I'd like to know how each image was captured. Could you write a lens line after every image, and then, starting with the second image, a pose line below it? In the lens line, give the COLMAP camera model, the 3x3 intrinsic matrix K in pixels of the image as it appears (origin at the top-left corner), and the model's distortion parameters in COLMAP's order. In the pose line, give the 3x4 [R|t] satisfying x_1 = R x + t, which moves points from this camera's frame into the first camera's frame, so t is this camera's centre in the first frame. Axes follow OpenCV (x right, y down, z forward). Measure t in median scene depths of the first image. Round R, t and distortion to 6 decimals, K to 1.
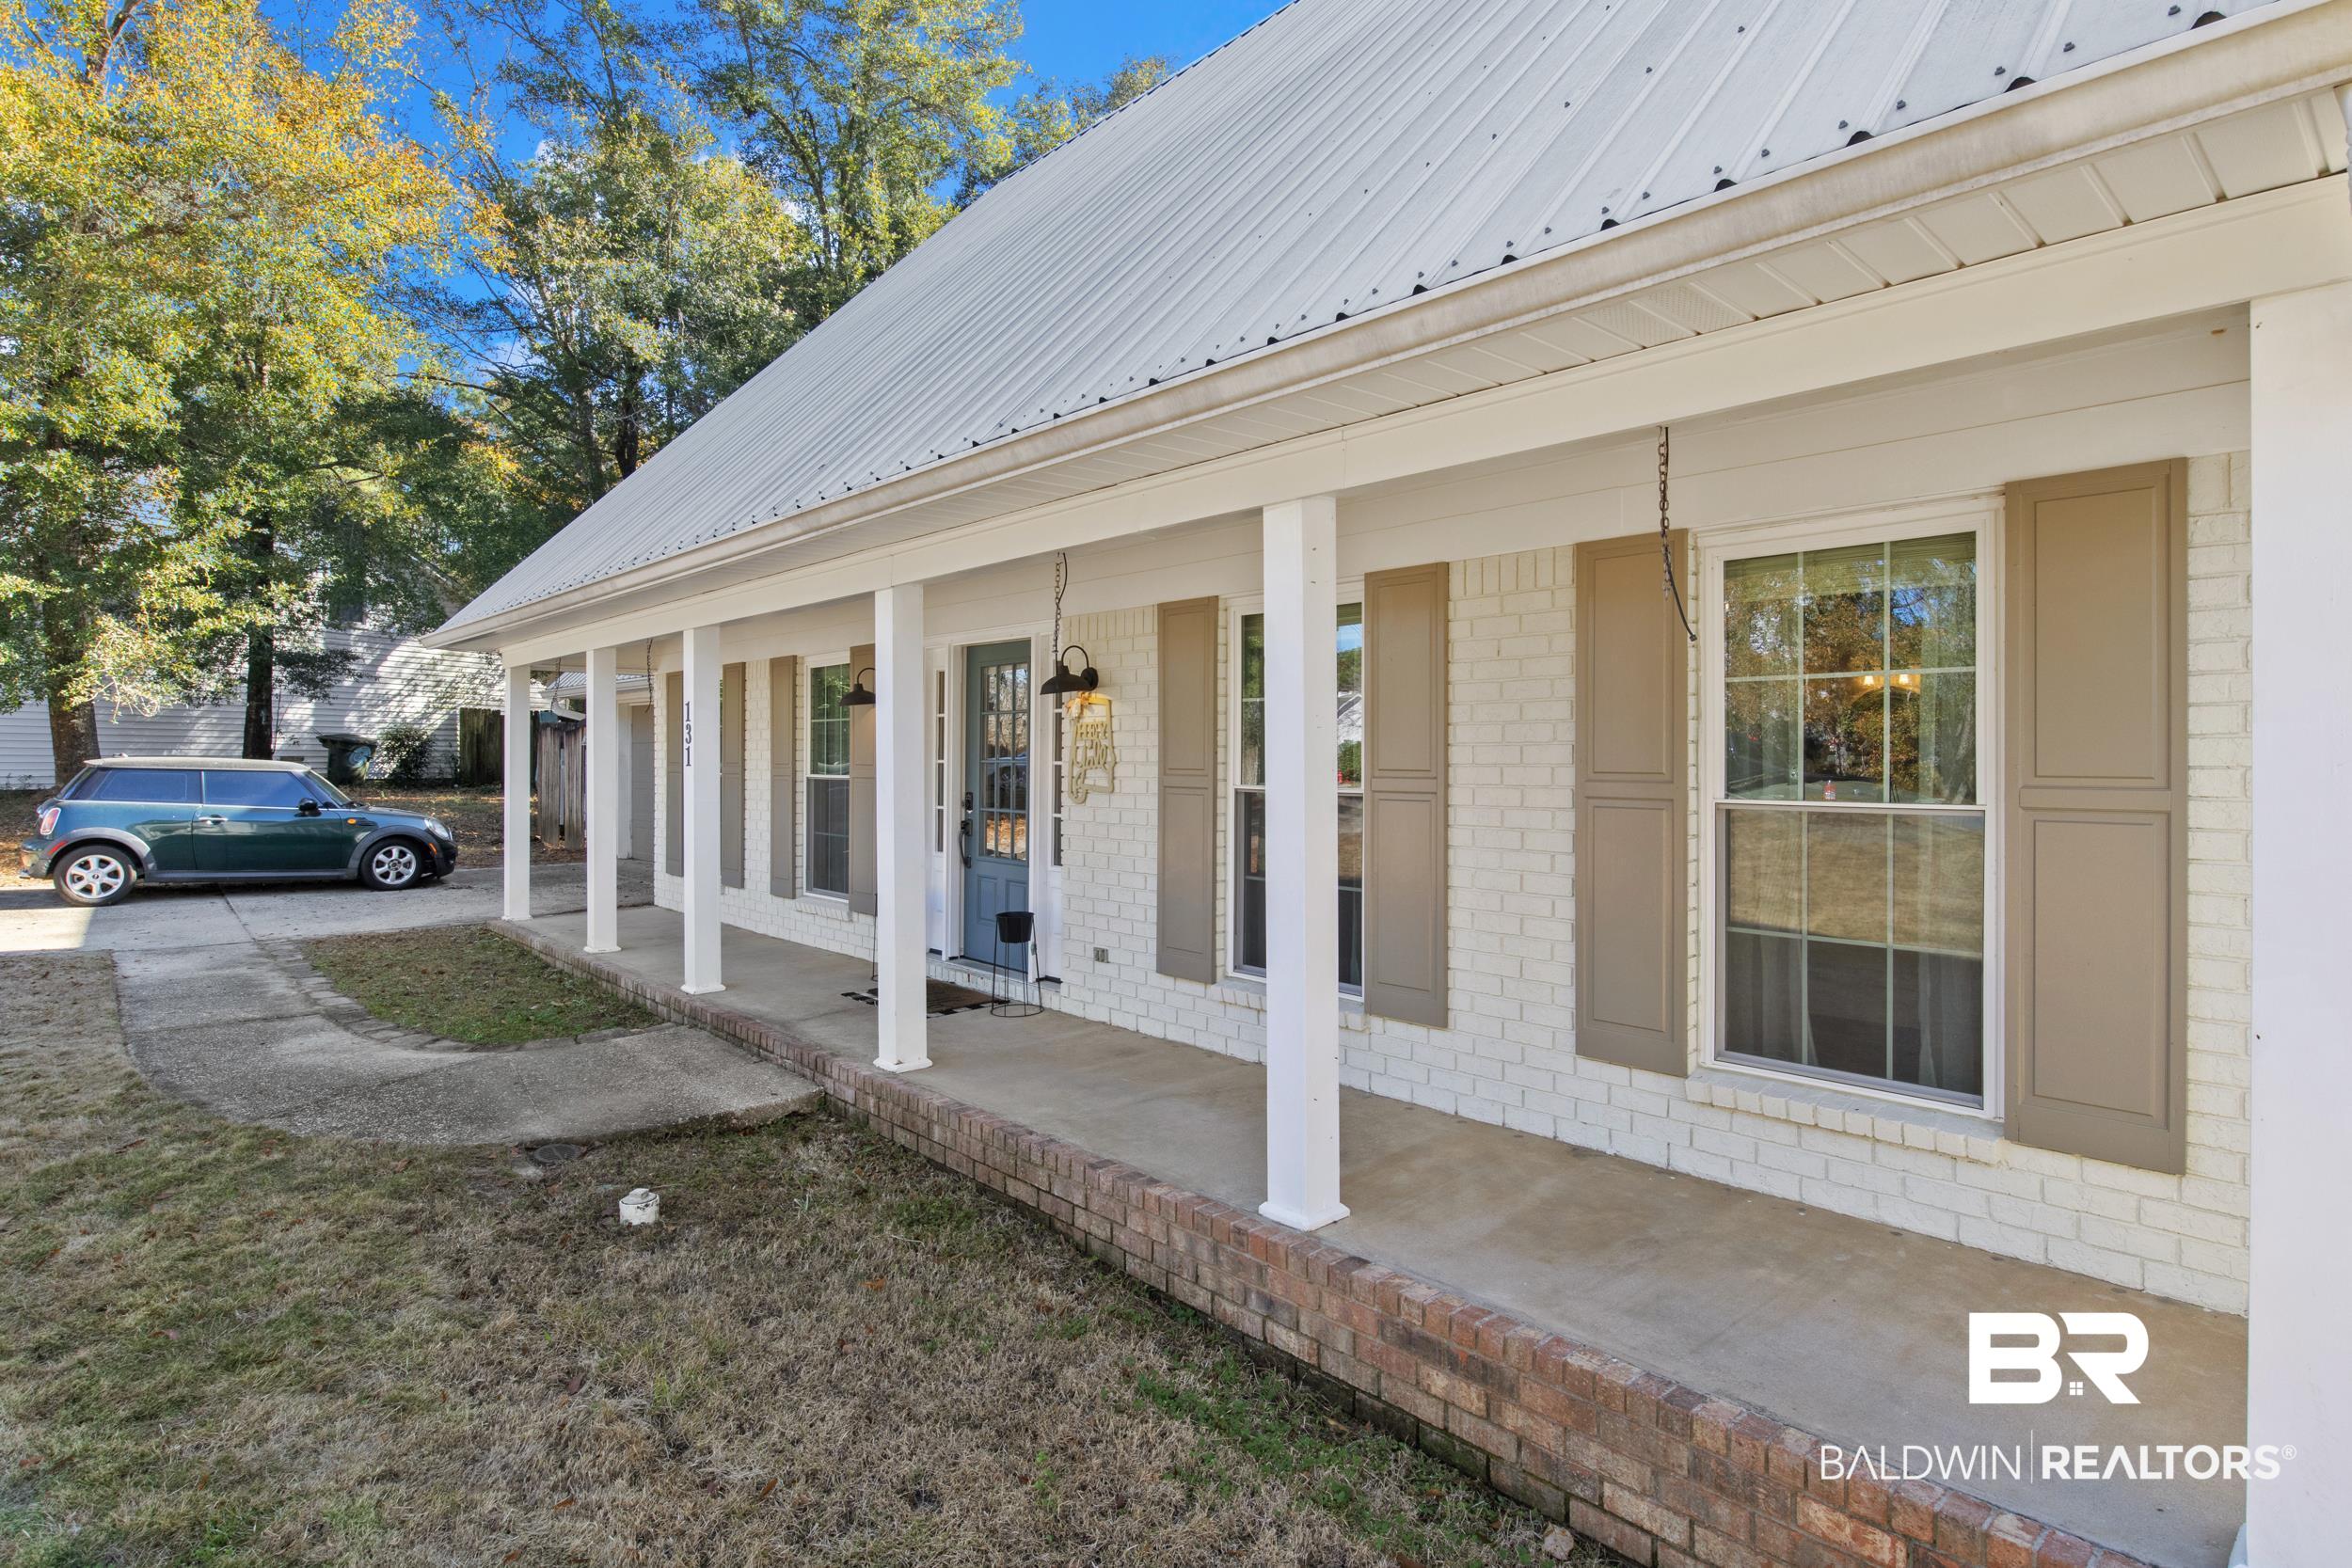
lens RADIAL K [[1192.7, 0, 1176.0], [0, 1192.7, 784.0], [0, 0, 1]] dist [-0.004046, -0.001240]
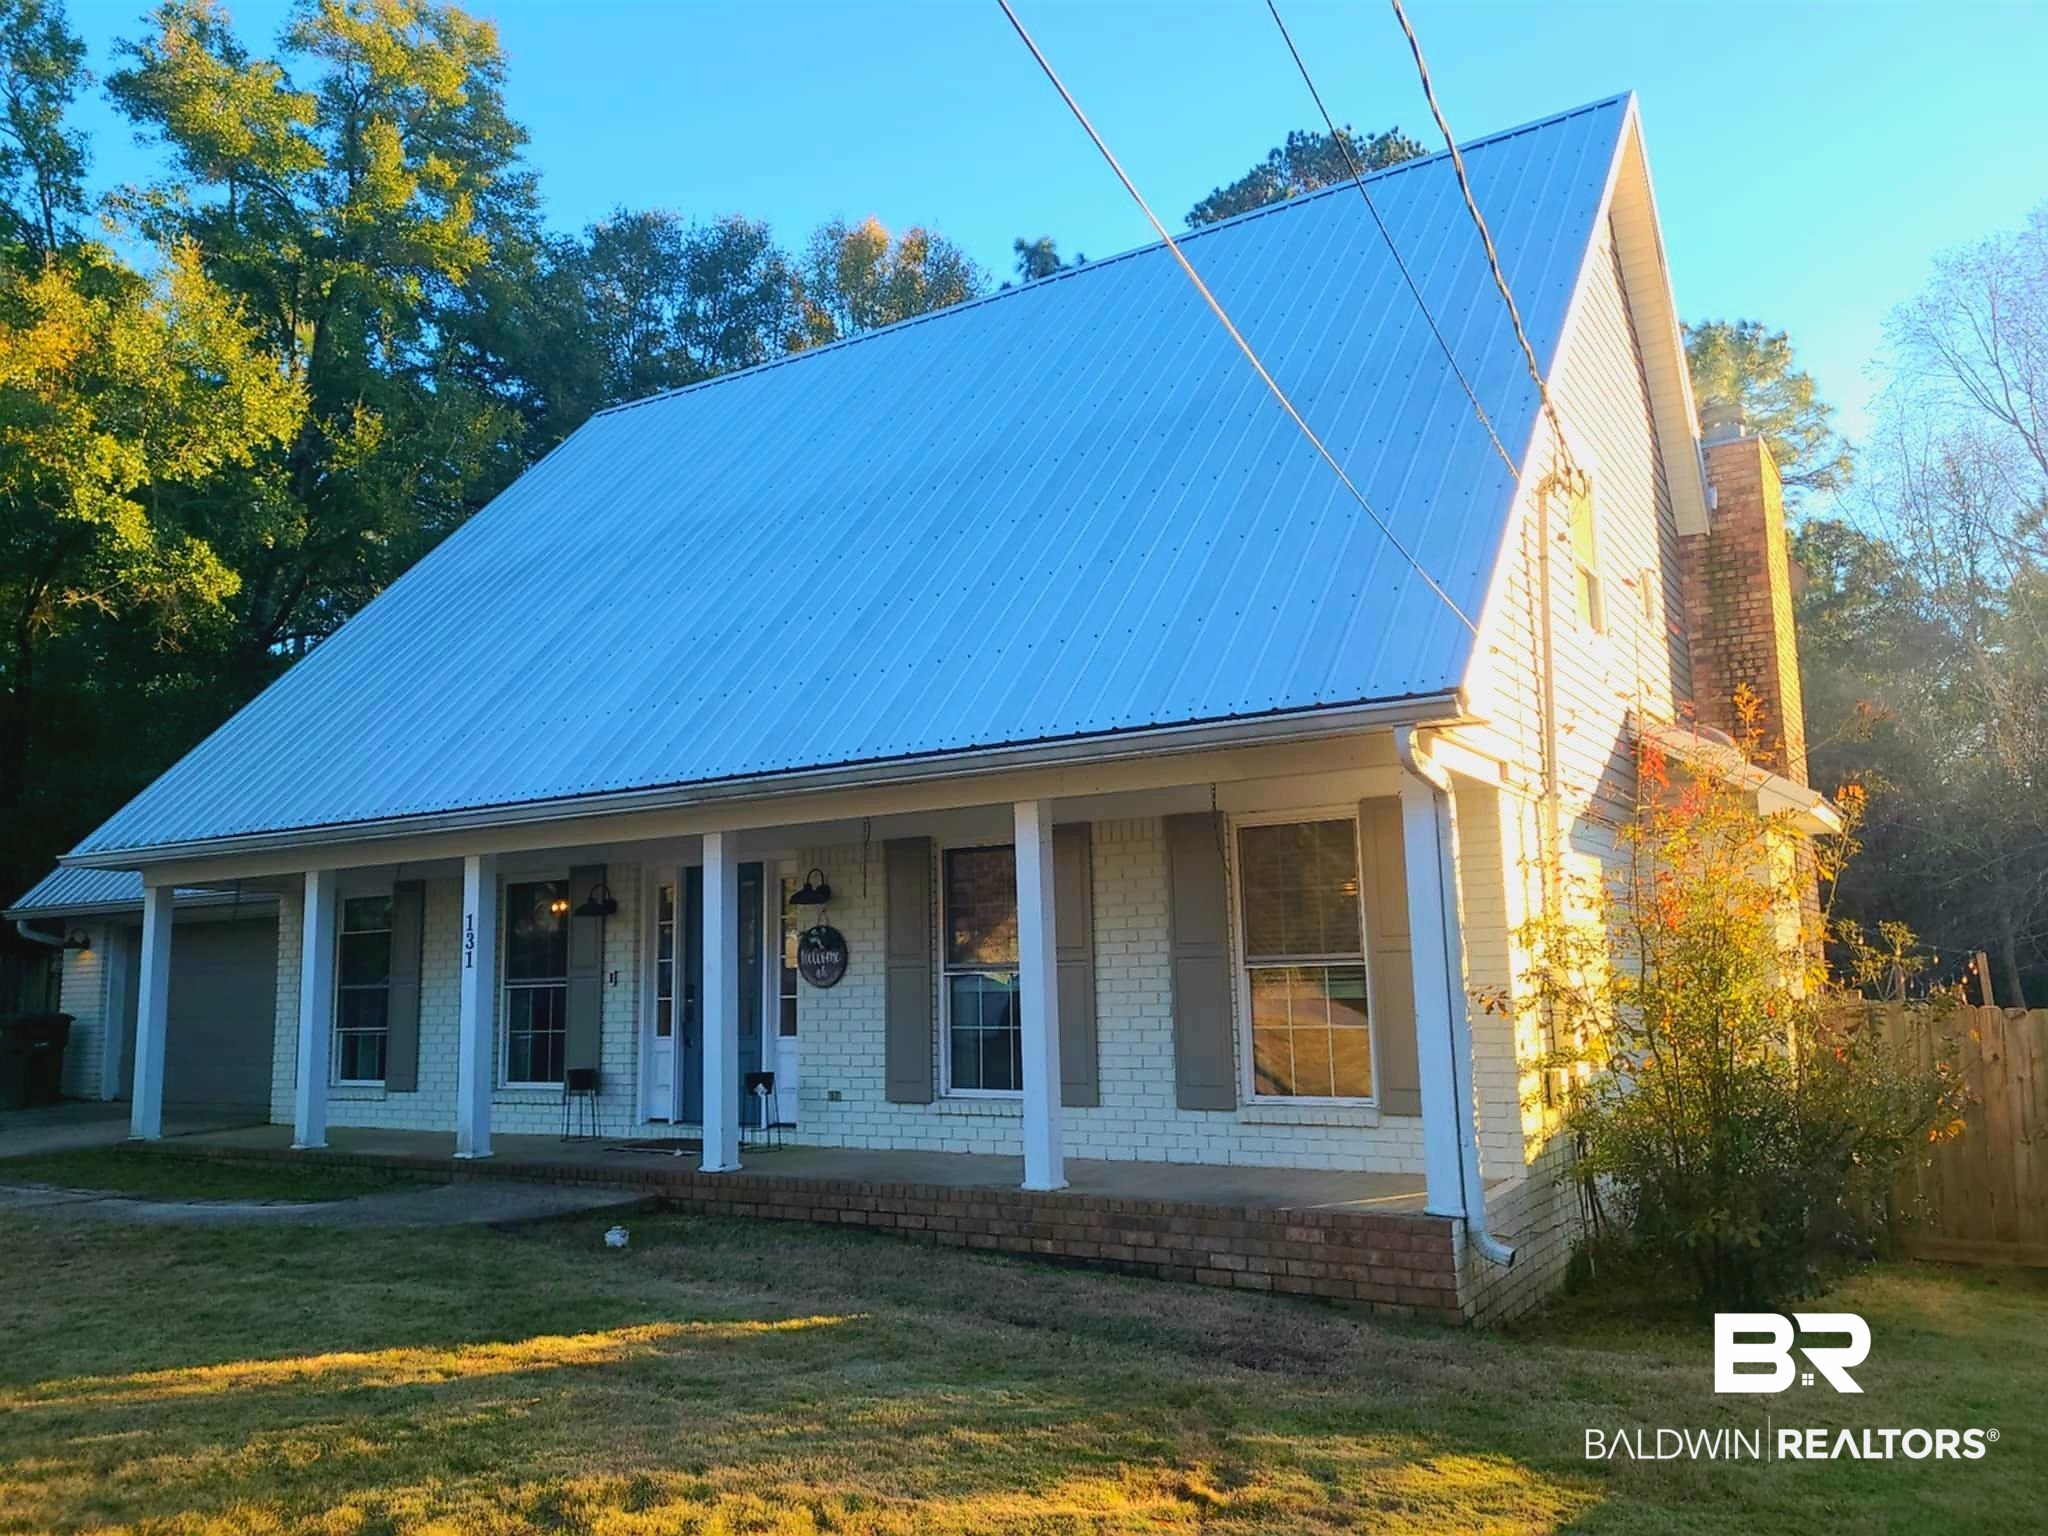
lens RADIAL K [[1556.3, 0, 1024.0], [0, 1556.3, 768.0], [0, 0, 1]] dist [0.027025, -0.001934]
pose [[0.961984, 0.015360, 0.272673, -0.463724], [0.029741, 0.986587, -0.160501, 0.088782], [-0.271481, 0.162510, 0.948625, -1.075004]]
